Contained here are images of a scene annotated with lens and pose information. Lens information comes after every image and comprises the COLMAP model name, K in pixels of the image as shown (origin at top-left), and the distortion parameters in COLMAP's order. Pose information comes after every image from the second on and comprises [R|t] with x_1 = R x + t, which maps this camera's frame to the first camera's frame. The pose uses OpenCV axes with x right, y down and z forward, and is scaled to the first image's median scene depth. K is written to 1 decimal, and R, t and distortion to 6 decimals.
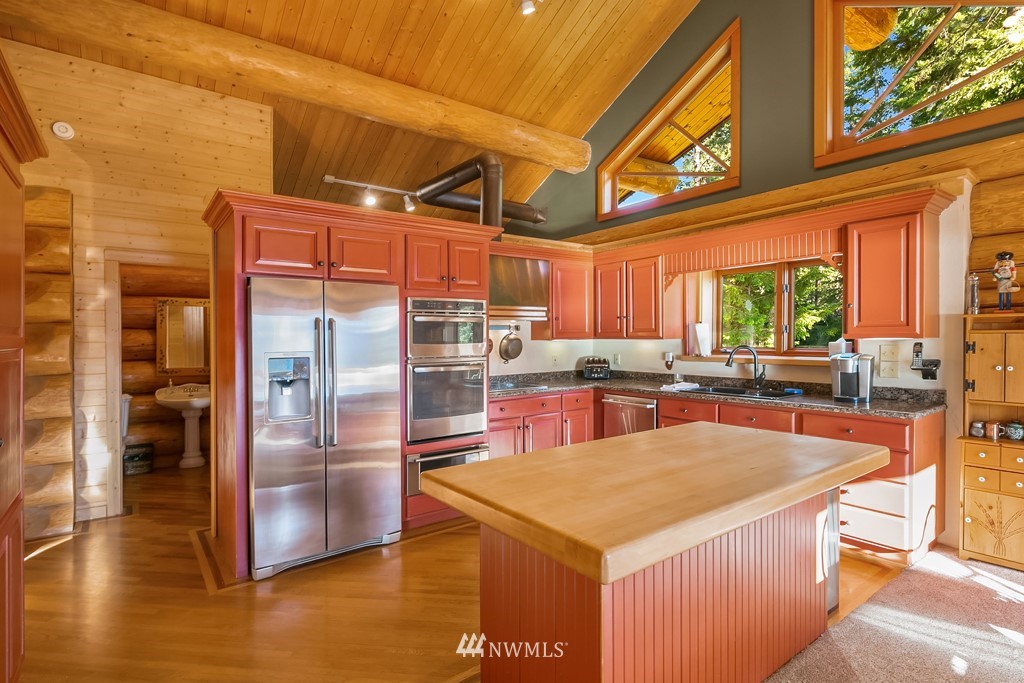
lens RADIAL K [[507.4, 0, 519.0], [0, 507.4, 340.0], [0, 0, 1]] dist [0.008731, -0.006324]
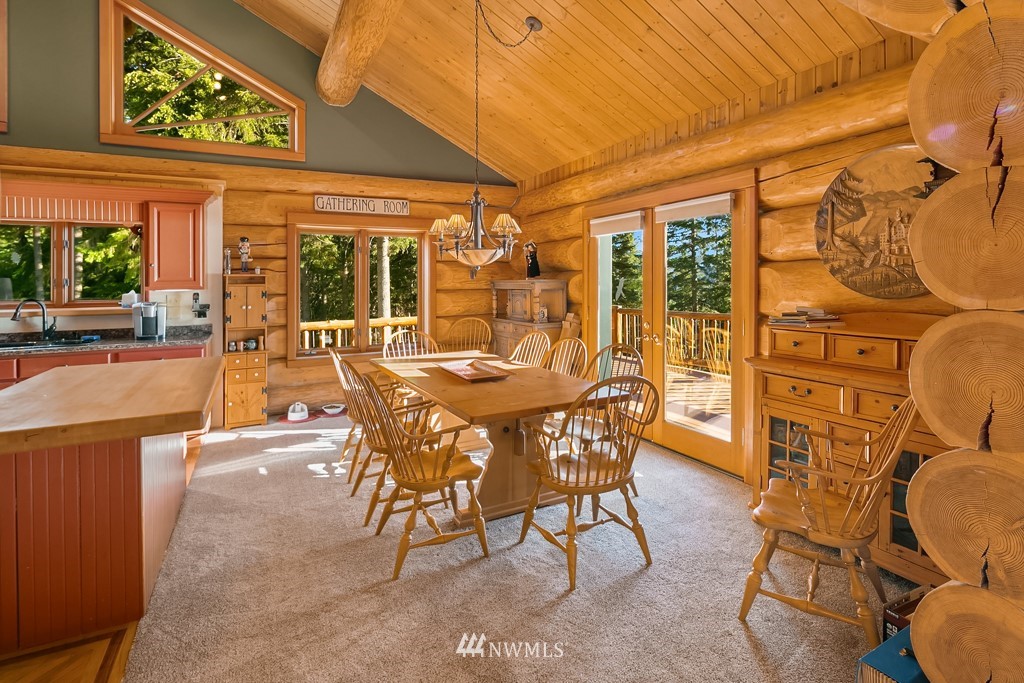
lens RADIAL K [[507.4, 0, 506.1], [0, 507.4, 285.3], [0, 0, 1]] dist [0.008731, -0.006324]
pose [[0.182845, 0.000912, 0.983141, -0.462879], [0.016303, 0.999859, -0.003960, 0.004133], [-0.983007, 0.016753, 0.182804, -0.123580]]
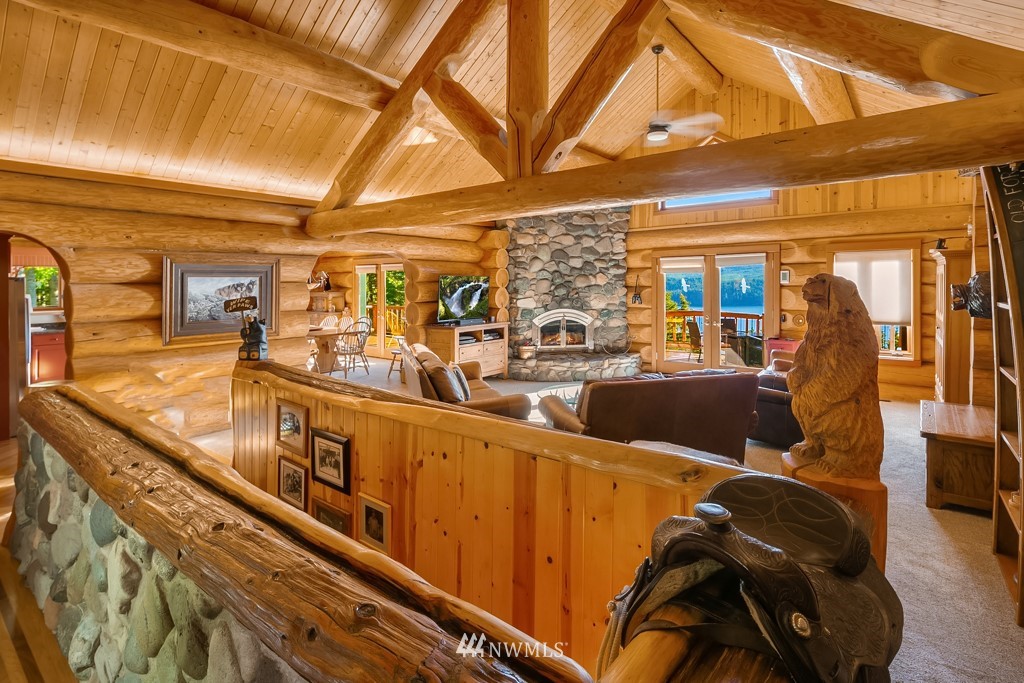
lens RADIAL K [[507.4, 0, 501.4], [0, 507.4, 286.6], [0, 0, 1]] dist [0.008731, -0.006324]
pose [[-0.225901, 0.000072, 0.974150, -2.363761], [0.019693, 0.999796, 0.004493, -0.046740], [-0.973951, 0.020199, -0.225856, -0.271687]]
